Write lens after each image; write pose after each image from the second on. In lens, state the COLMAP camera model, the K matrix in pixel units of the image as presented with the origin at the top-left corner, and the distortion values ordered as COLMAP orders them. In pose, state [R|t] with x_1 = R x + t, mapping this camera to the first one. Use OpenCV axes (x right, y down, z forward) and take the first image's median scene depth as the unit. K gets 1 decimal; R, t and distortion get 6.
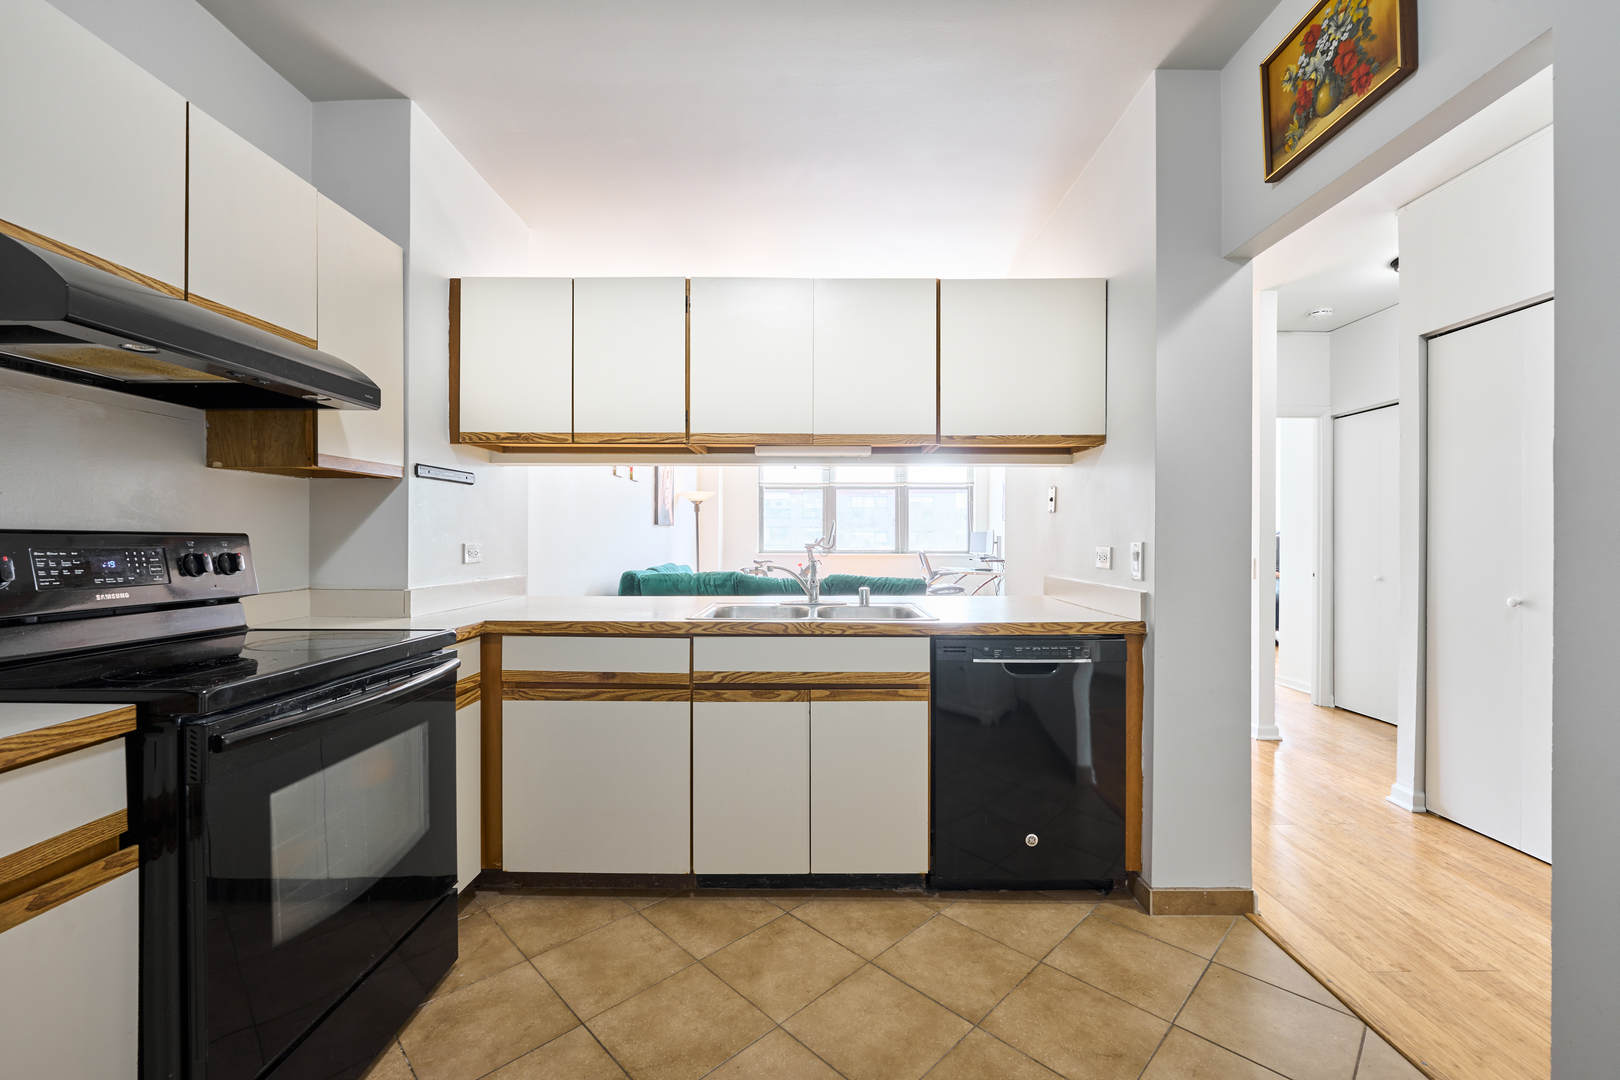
lens RADIAL K [[659.7, 0, 820.8], [0, 659.7, 539.7], [0, 0, 1]] dist [-0.003685, -0.001103]
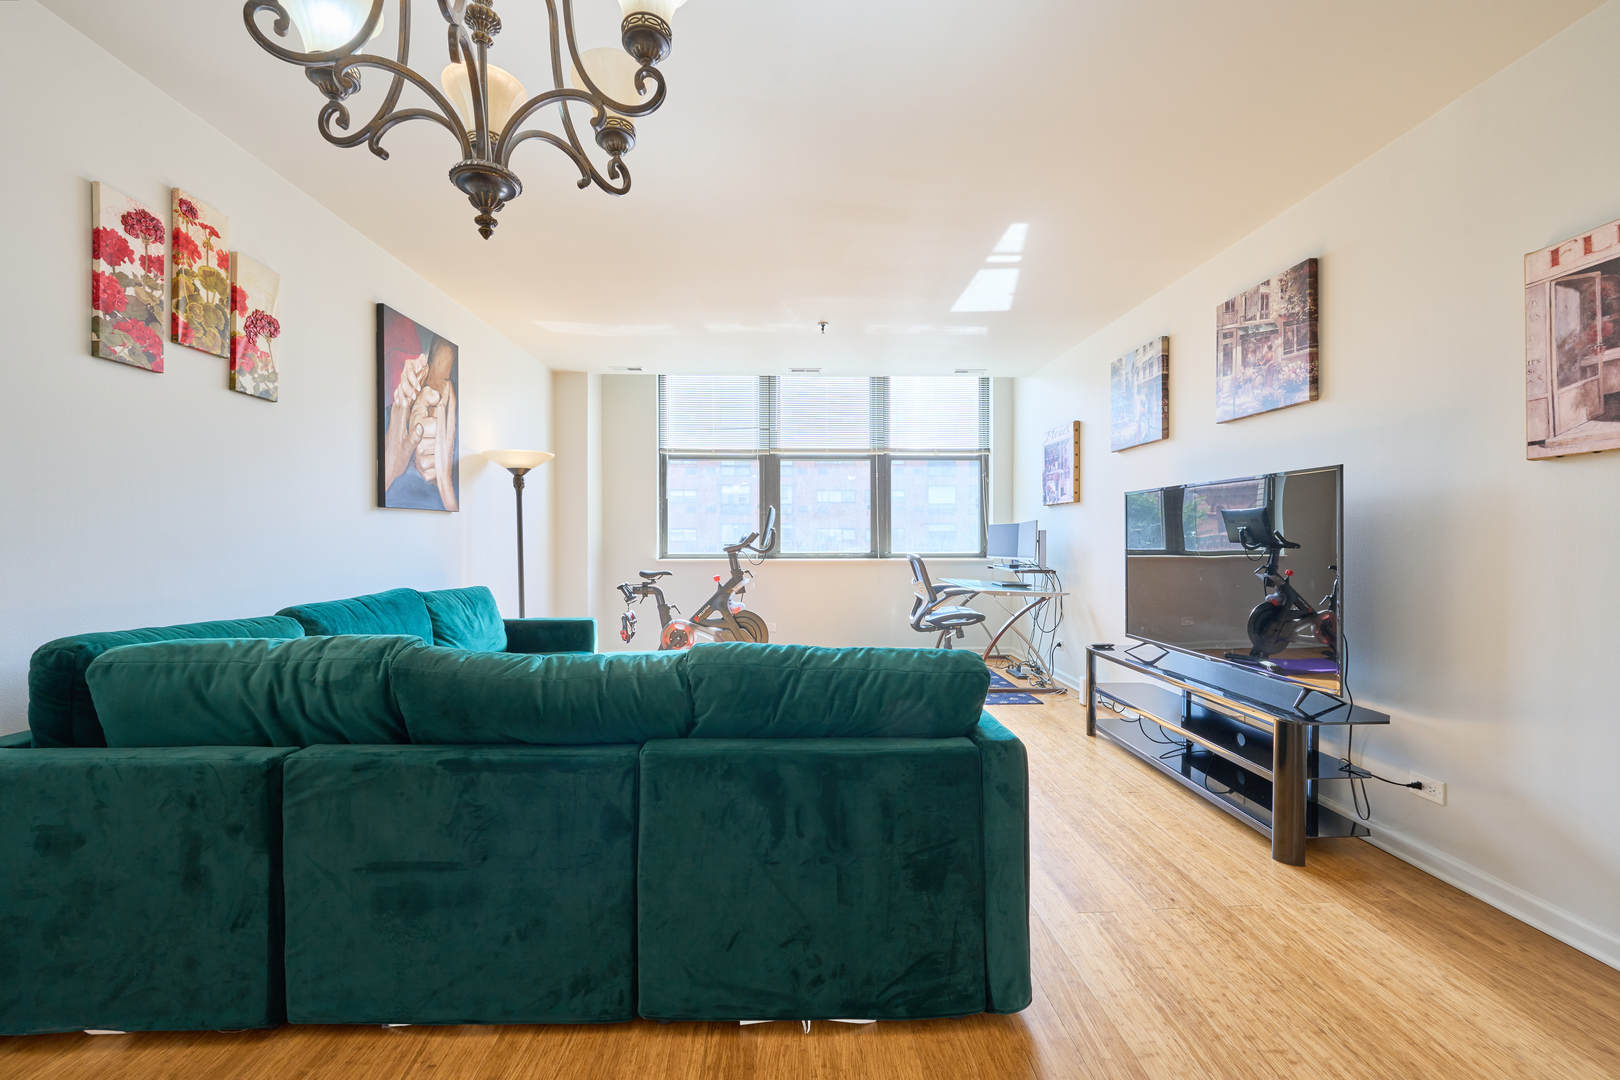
lens RADIAL K [[659.7, 0, 817.3], [0, 659.7, 537.2], [0, 0, 1]] dist [-0.003685, -0.001103]
pose [[0.998952, -0.003350, 0.045637, 0.033414], [0.003322, 0.999994, 0.000687, -0.000407], [-0.045640, -0.000535, 0.998958, 0.391441]]
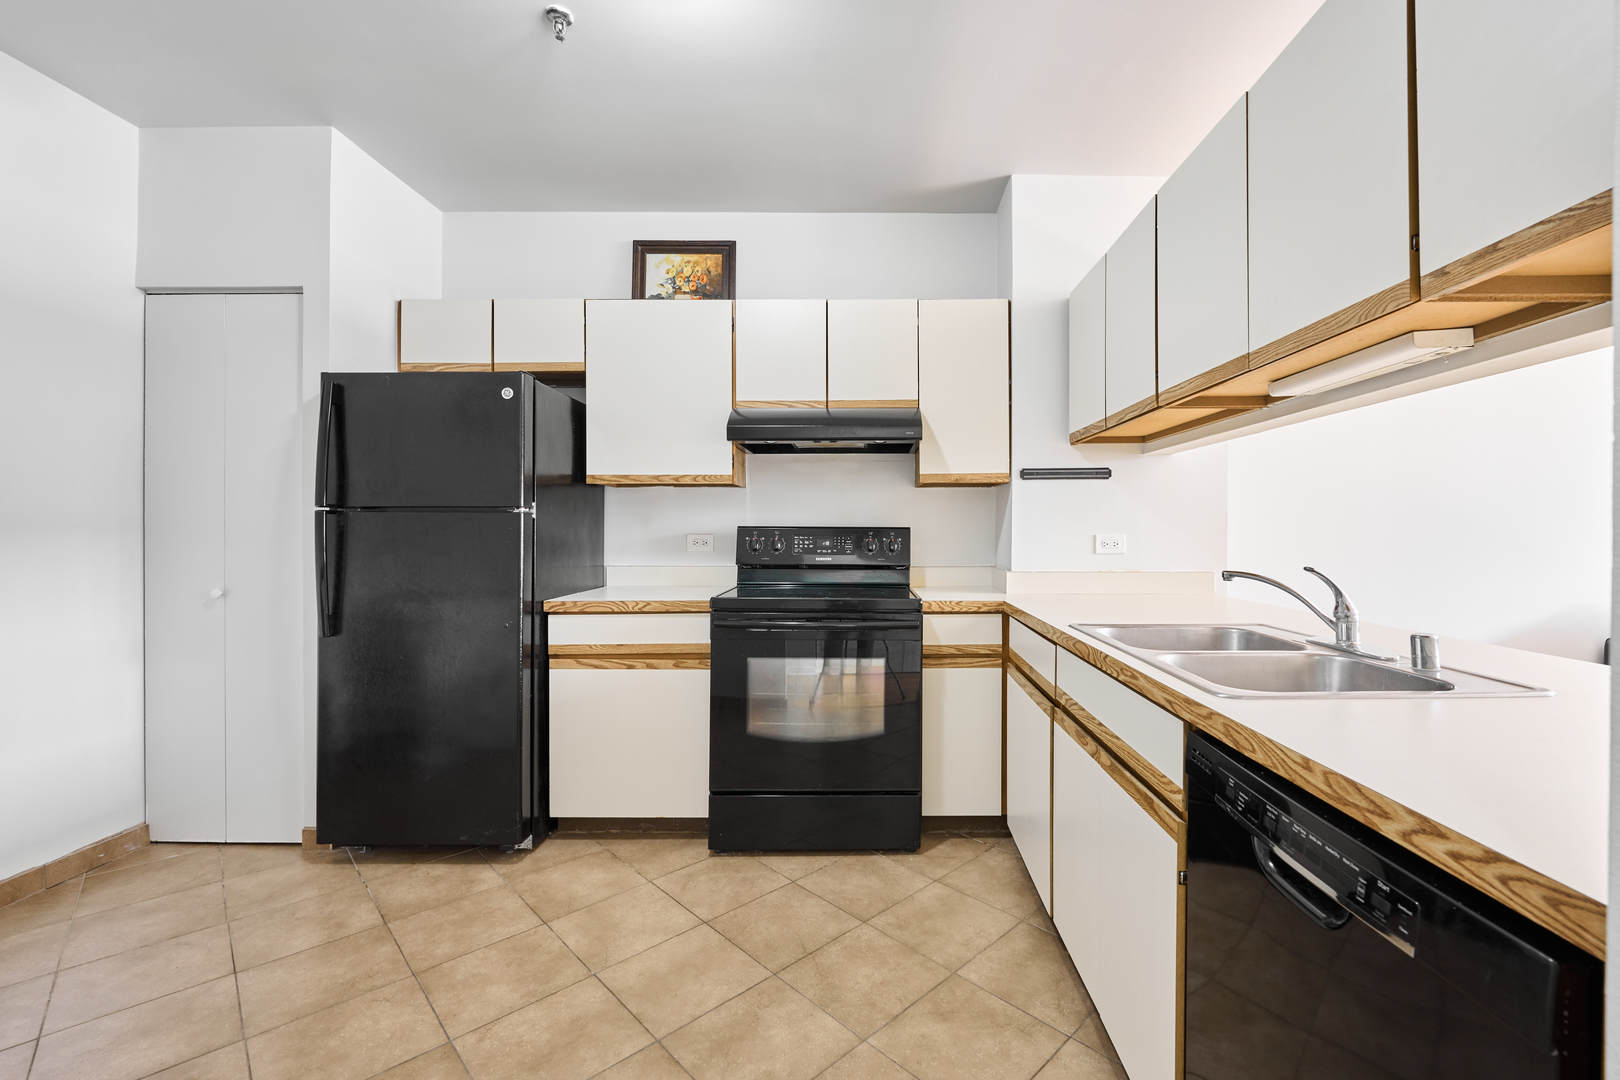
lens RADIAL K [[659.7, 0, 826.1], [0, 659.7, 533.5], [0, 0, 1]] dist [-0.003685, -0.001103]
pose [[-0.005152, 0.003753, -0.999980, 0.704700], [-0.000205, 0.999993, 0.003754, -0.000221], [0.999987, 0.000224, -0.005151, 0.753105]]
